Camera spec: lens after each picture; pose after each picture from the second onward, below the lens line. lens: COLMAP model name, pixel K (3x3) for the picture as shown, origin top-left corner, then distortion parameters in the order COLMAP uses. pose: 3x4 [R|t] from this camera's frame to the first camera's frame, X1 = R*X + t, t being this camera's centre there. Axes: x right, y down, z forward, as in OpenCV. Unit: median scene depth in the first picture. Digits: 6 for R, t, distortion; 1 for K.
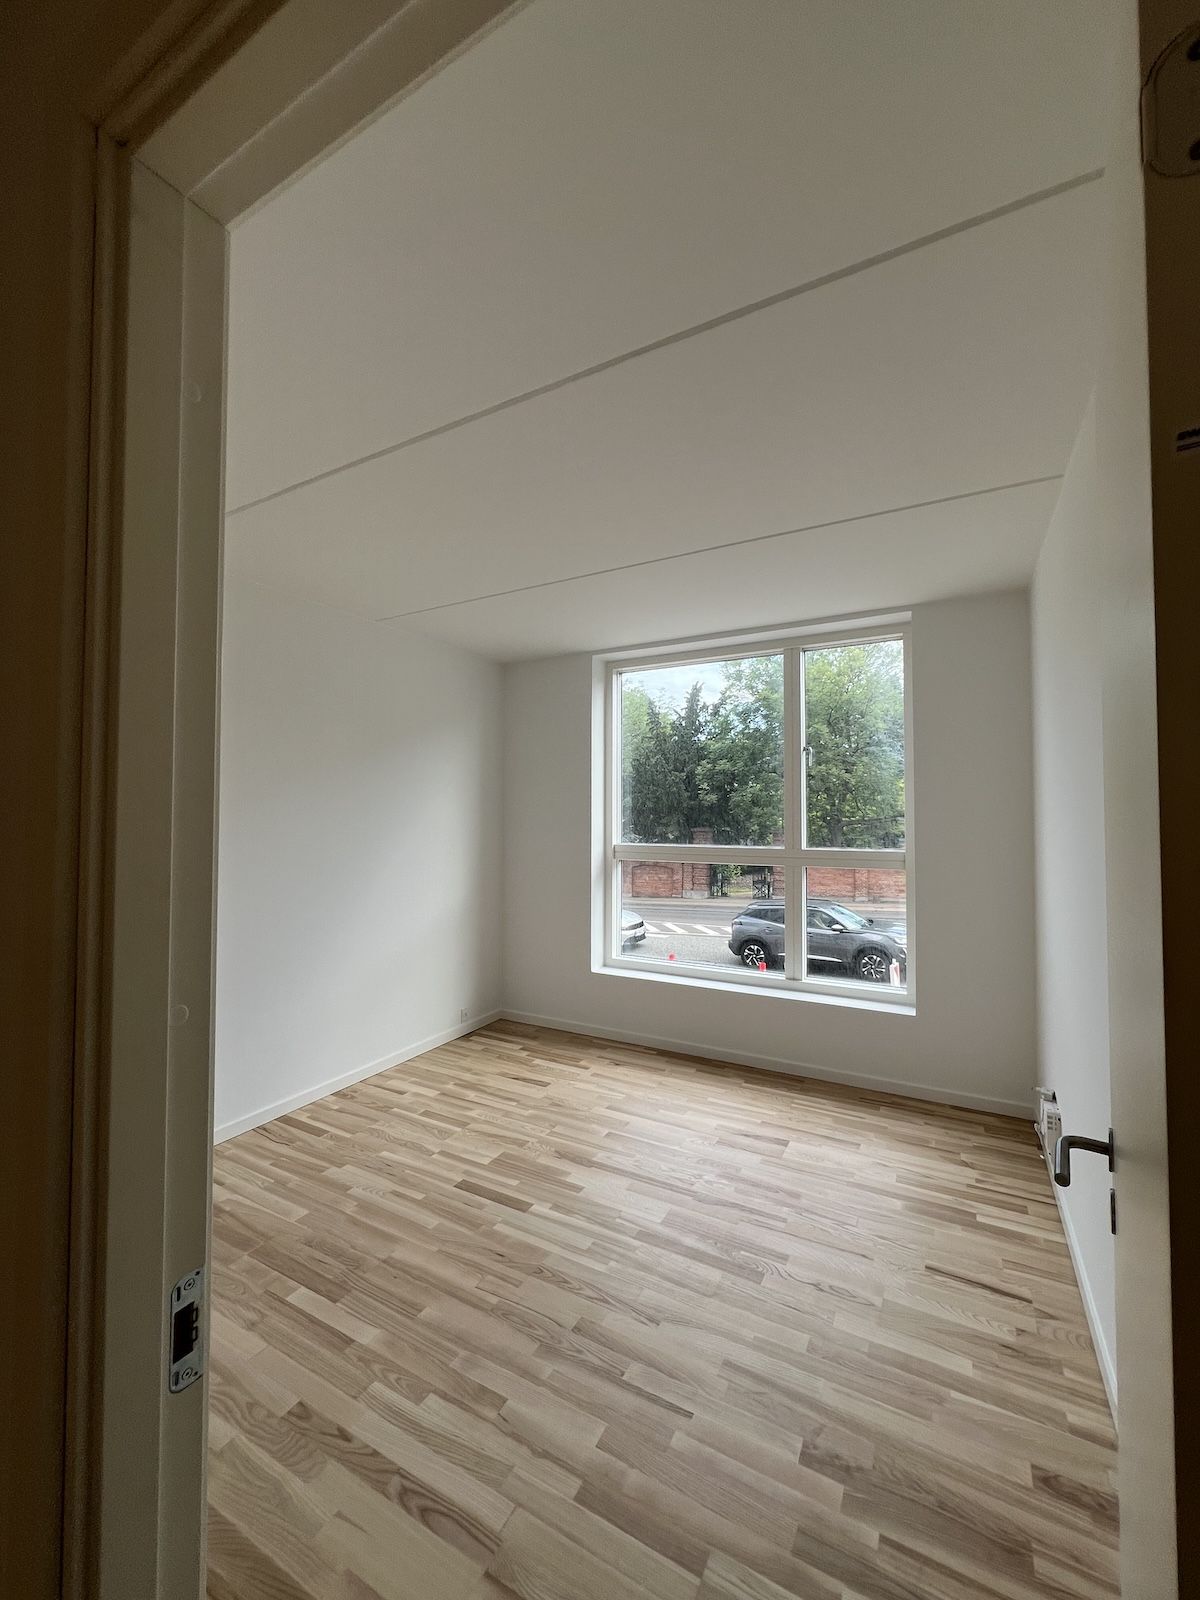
lens RADIAL K [[642.0, 0, 600.0], [0, 642.0, 800.0], [0, 0, 1]] dist [0.001462, 0.000359]
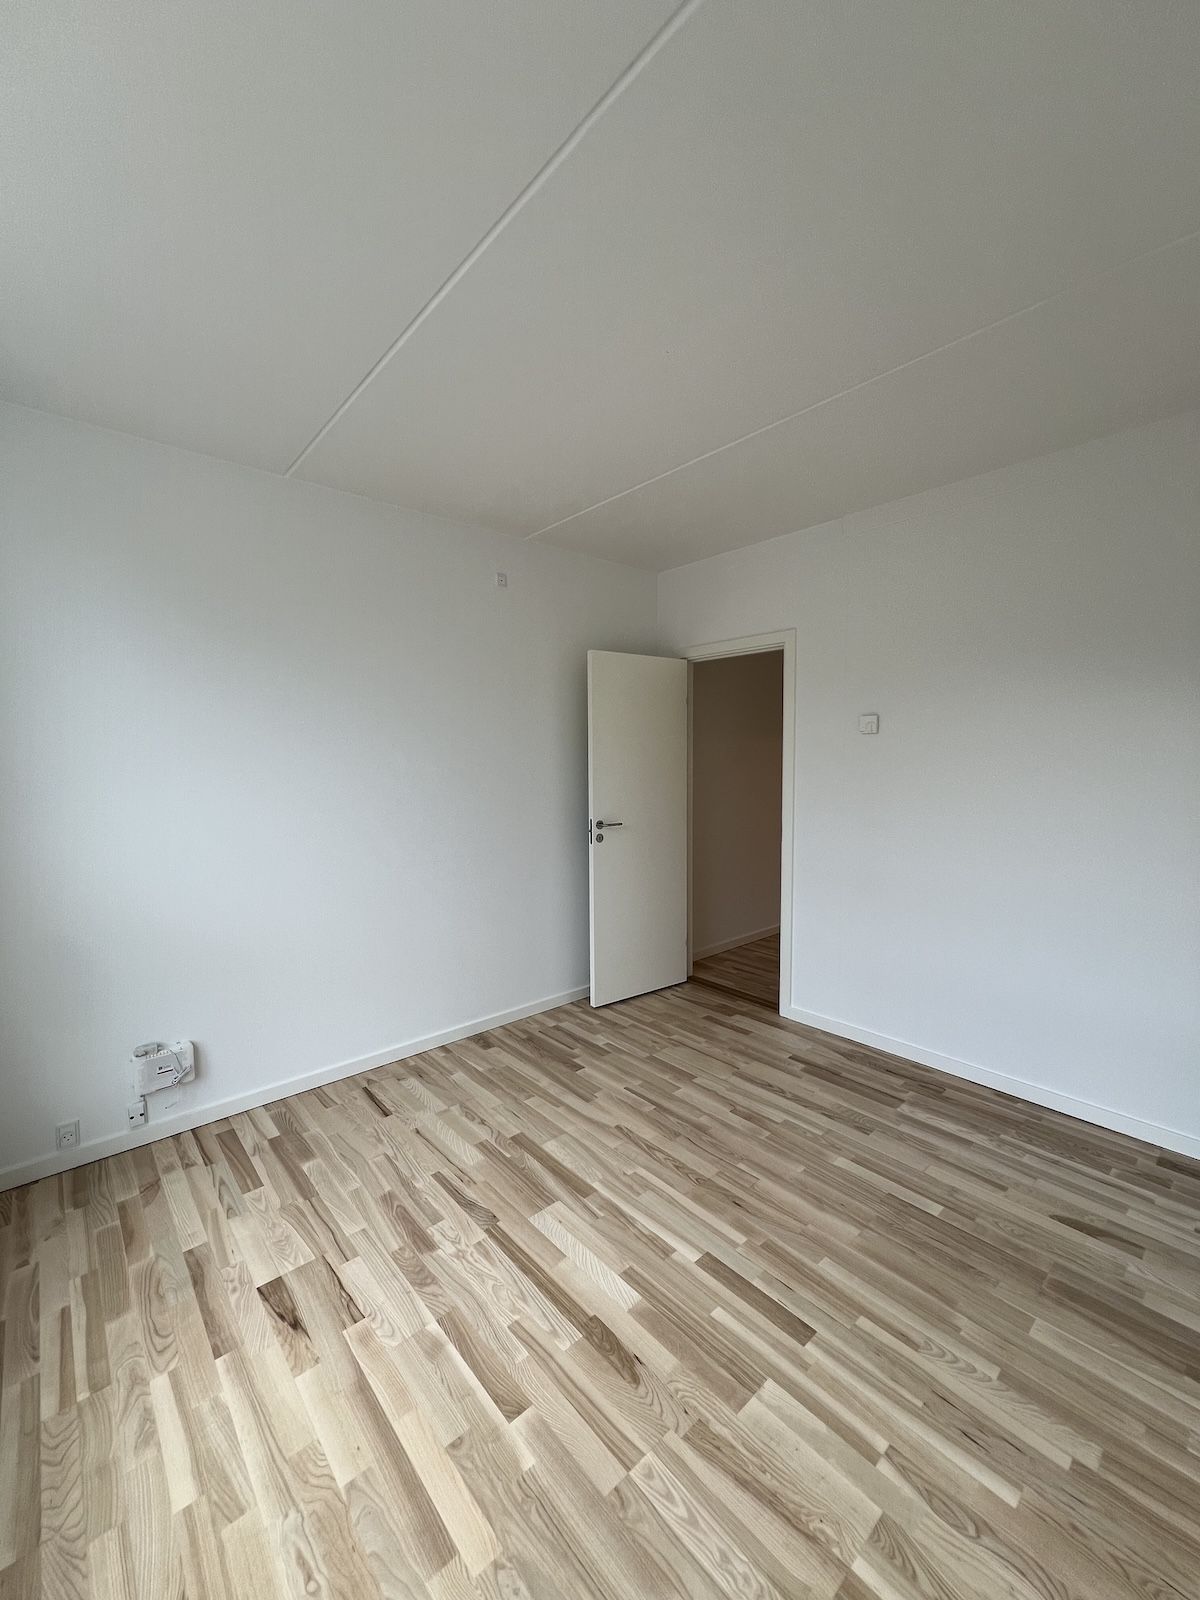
lens RADIAL K [[642.0, 0, 600.0], [0, 642.0, 800.0], [0, 0, 1]] dist [0.001462, 0.000359]
pose [[-0.942414, -0.016868, 0.334022, -0.242043], [-0.001851, 0.998975, 0.045227, 0.054584], [-0.334443, 0.042004, -0.941480, 1.731741]]
